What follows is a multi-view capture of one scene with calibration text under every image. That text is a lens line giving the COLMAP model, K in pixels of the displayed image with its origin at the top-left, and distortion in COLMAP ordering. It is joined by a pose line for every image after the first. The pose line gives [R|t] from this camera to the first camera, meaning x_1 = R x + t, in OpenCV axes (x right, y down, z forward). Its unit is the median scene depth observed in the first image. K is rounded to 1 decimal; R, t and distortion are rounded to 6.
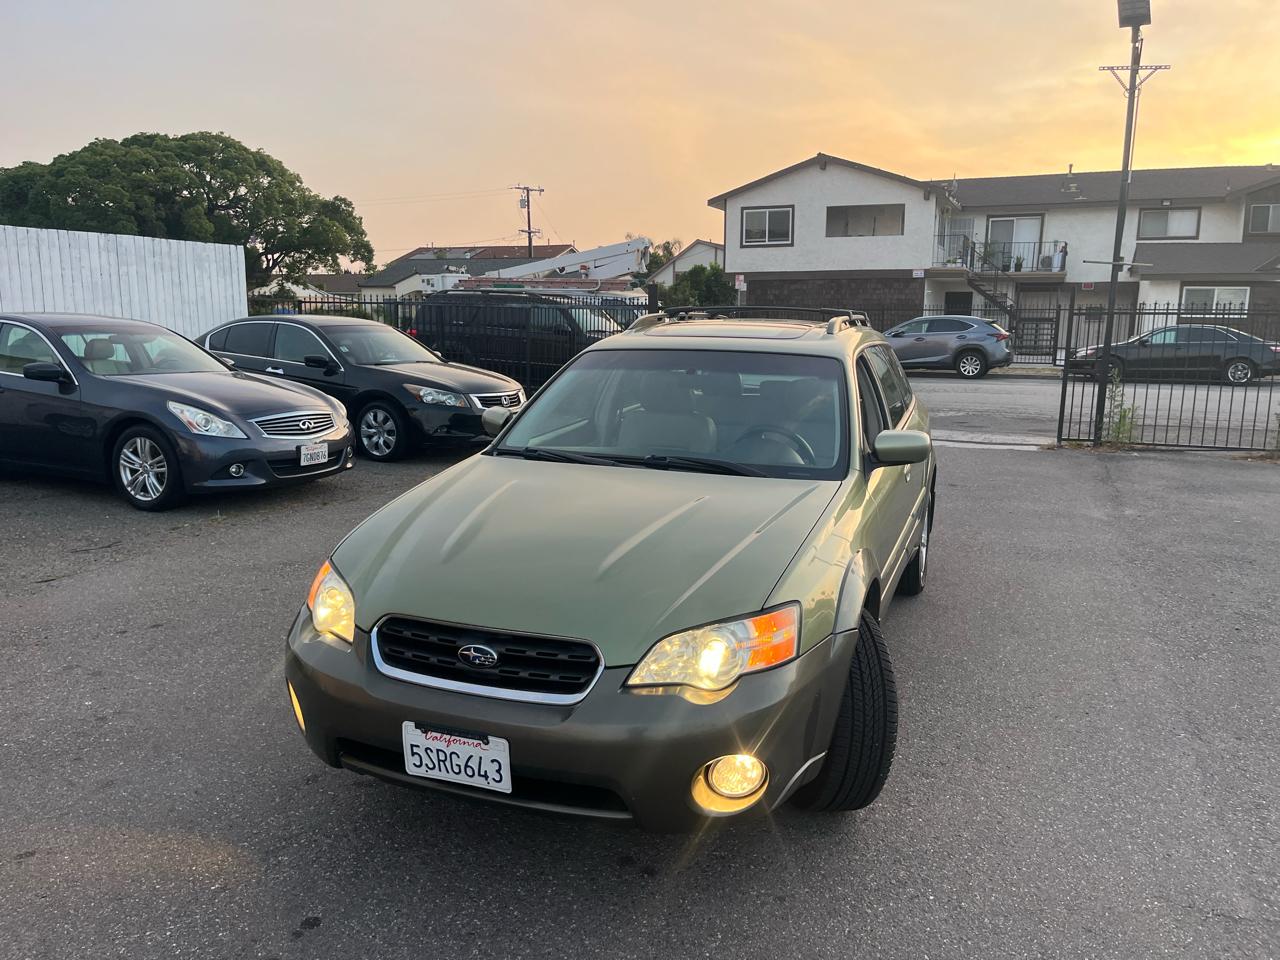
lens RADIAL K [[973.8, 0, 649.7], [0, 973.8, 491.5], [0, 0, 1]] dist [0.061482, -0.079113]
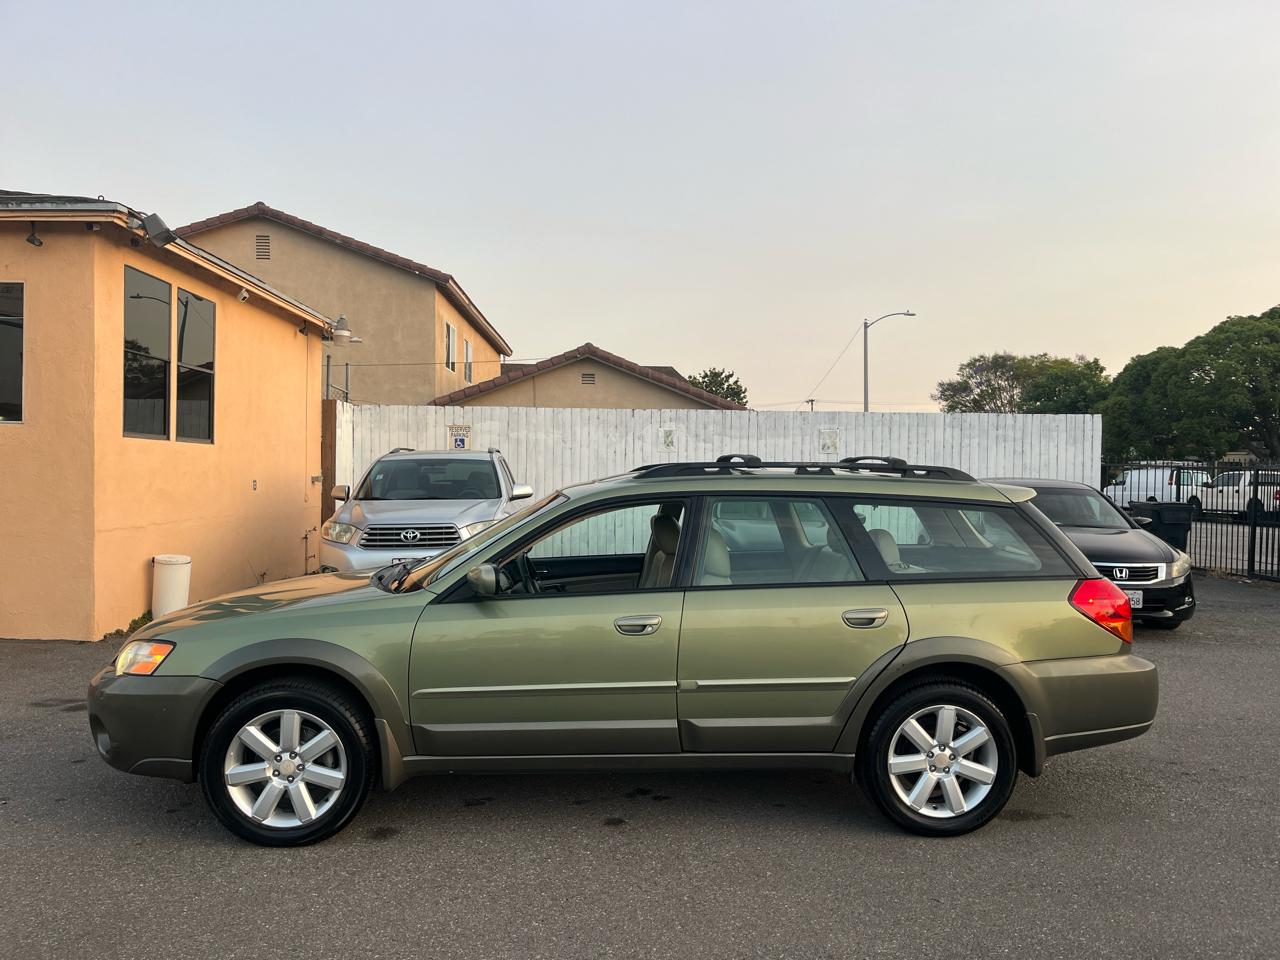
lens RADIAL K [[973.8, 0, 636.3], [0, 973.8, 477.1], [0, 0, 1]] dist [0.061482, -0.079113]
pose [[0.405706, -0.003436, -0.913997, 0.491204], [-0.169838, 0.982294, -0.079081, -0.036995], [0.898085, 0.187316, 0.397939, 0.269653]]
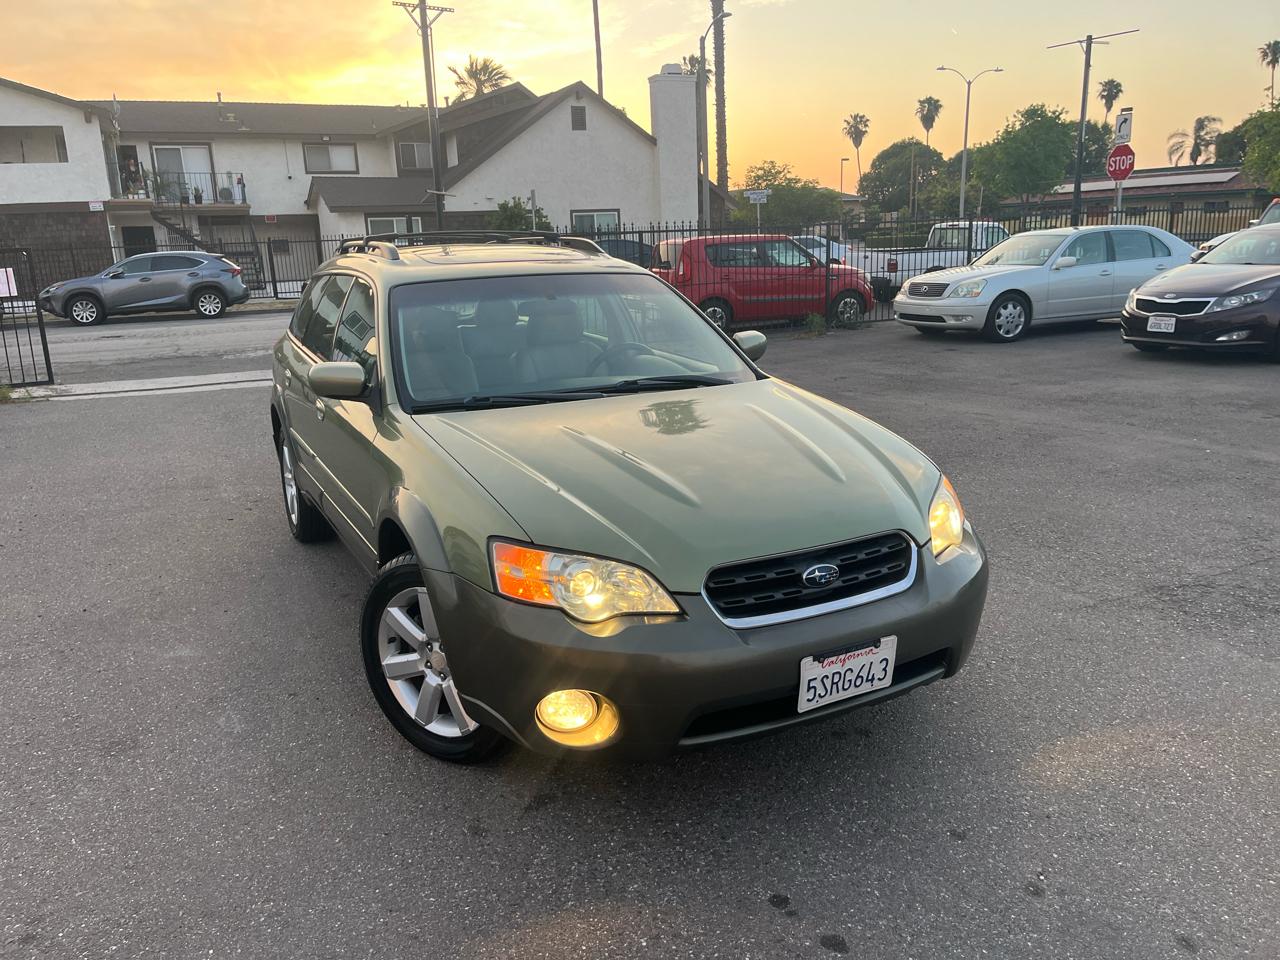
lens RADIAL K [[973.8, 0, 636.6], [0, 973.8, 493.4], [0, 0, 1]] dist [0.061482, -0.079113]
pose [[0.674066, -0.218493, 0.705617, -0.258787], [0.172901, 0.975385, 0.136856, -0.021511], [-0.718151, 0.029752, 0.695251, 0.115621]]
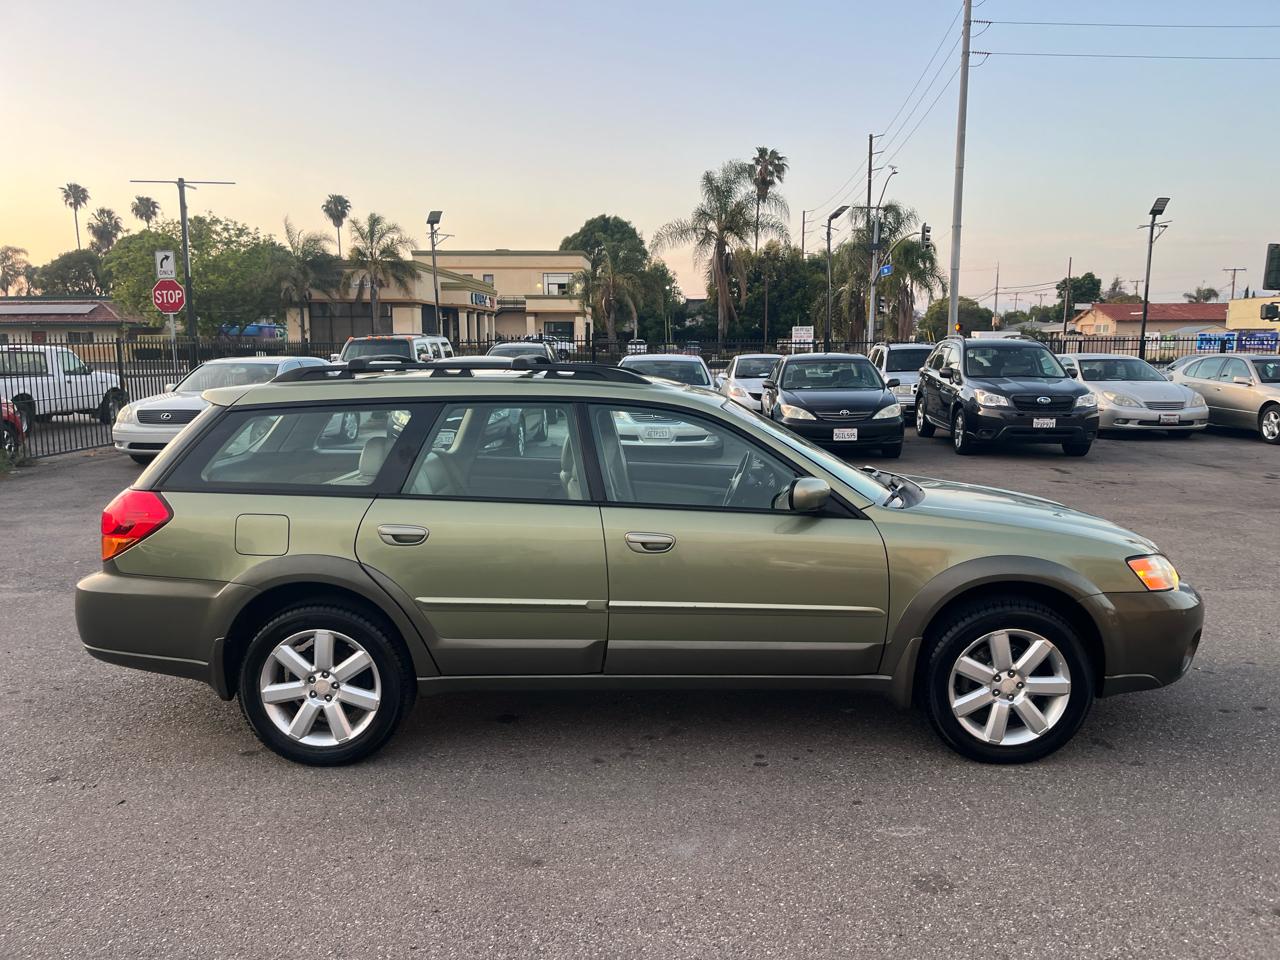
lens RADIAL K [[973.8, 0, 642.7], [0, 973.8, 501.1], [0, 0, 1]] dist [0.061482, -0.079113]
pose [[-0.352592, -0.157223, 0.922475, -0.395875], [0.165805, 0.959691, 0.226941, -0.125240], [-0.920971, 0.232969, -0.312310, 0.622217]]
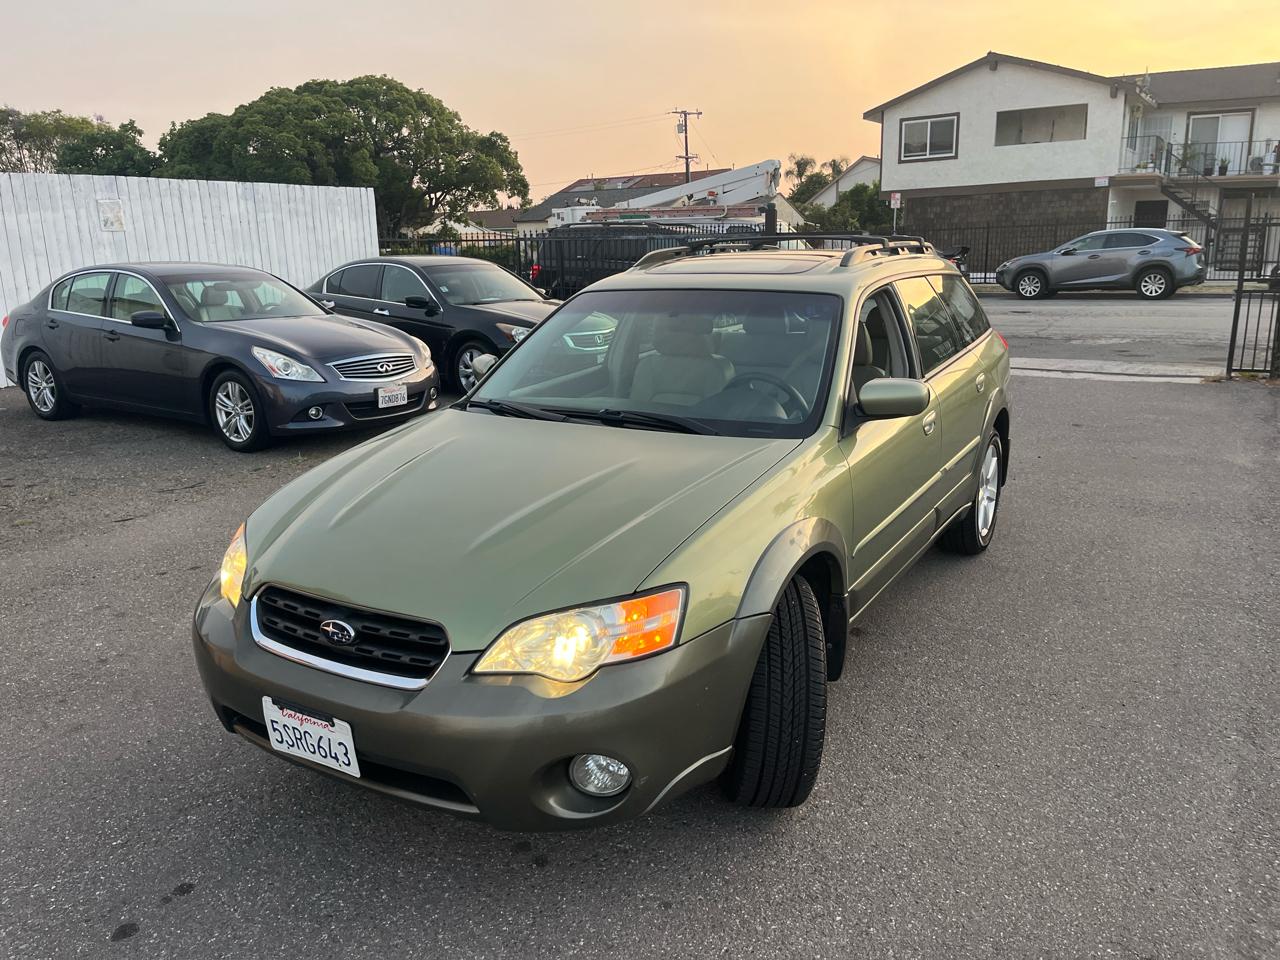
lens RADIAL K [[973.8, 0, 630.0], [0, 973.8, 493.7], [0, 0, 1]] dist [0.061482, -0.079113]
pose [[0.981971, 0.013751, -0.188529, 0.073320], [0.000007, 0.997348, 0.072783, -0.008945], [0.189030, -0.071472, 0.979367, 0.035118]]
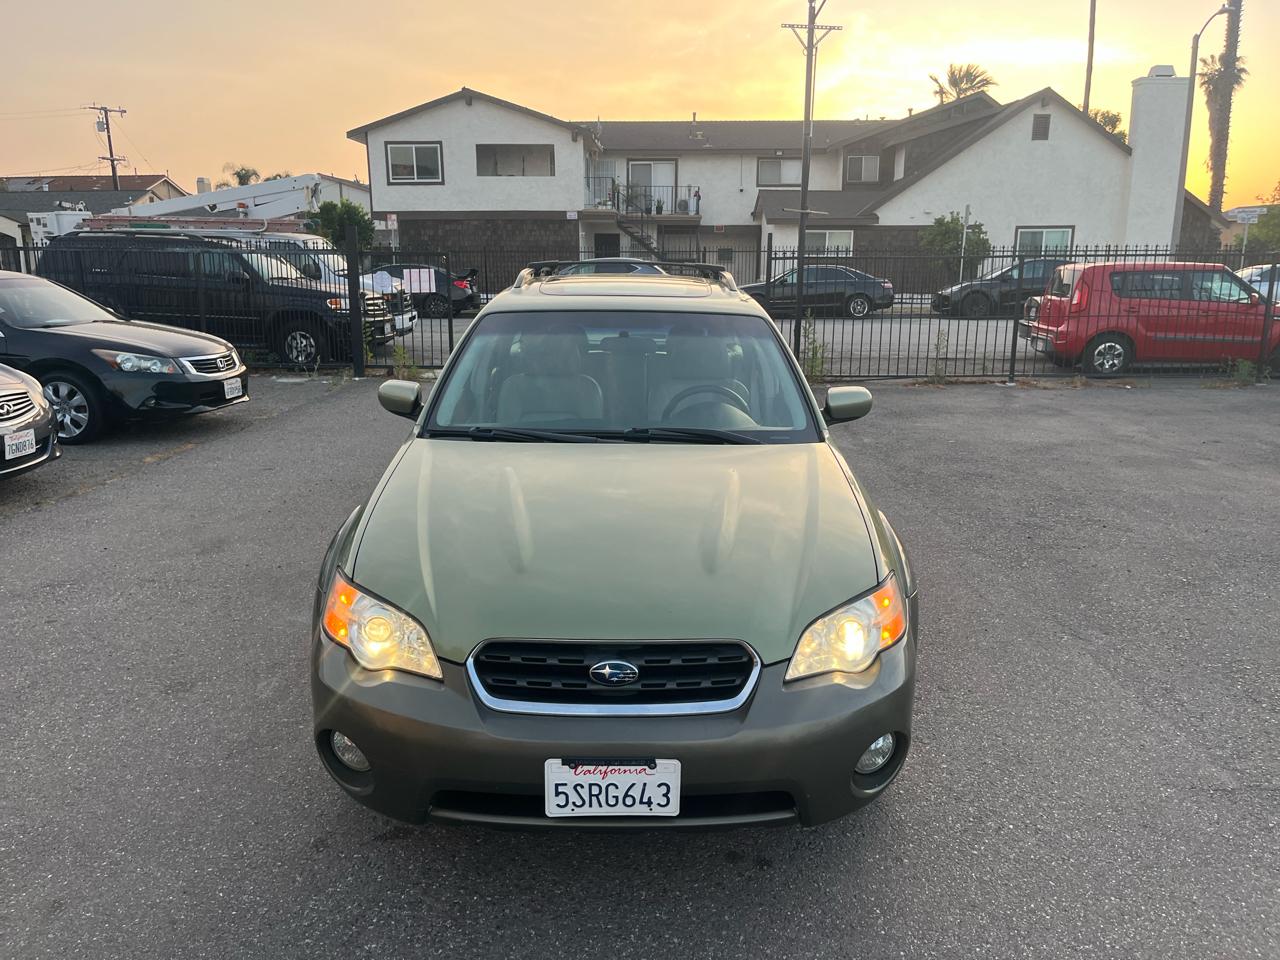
lens RADIAL K [[973.8, 0, 646.7], [0, 973.8, 489.9], [0, 0, 1]] dist [0.061482, -0.079113]
pose [[0.931423, -0.092140, 0.352083, -0.117440], [0.071735, 0.994922, 0.070600, -0.015888], [-0.356800, -0.040502, 0.933302, 0.041671]]
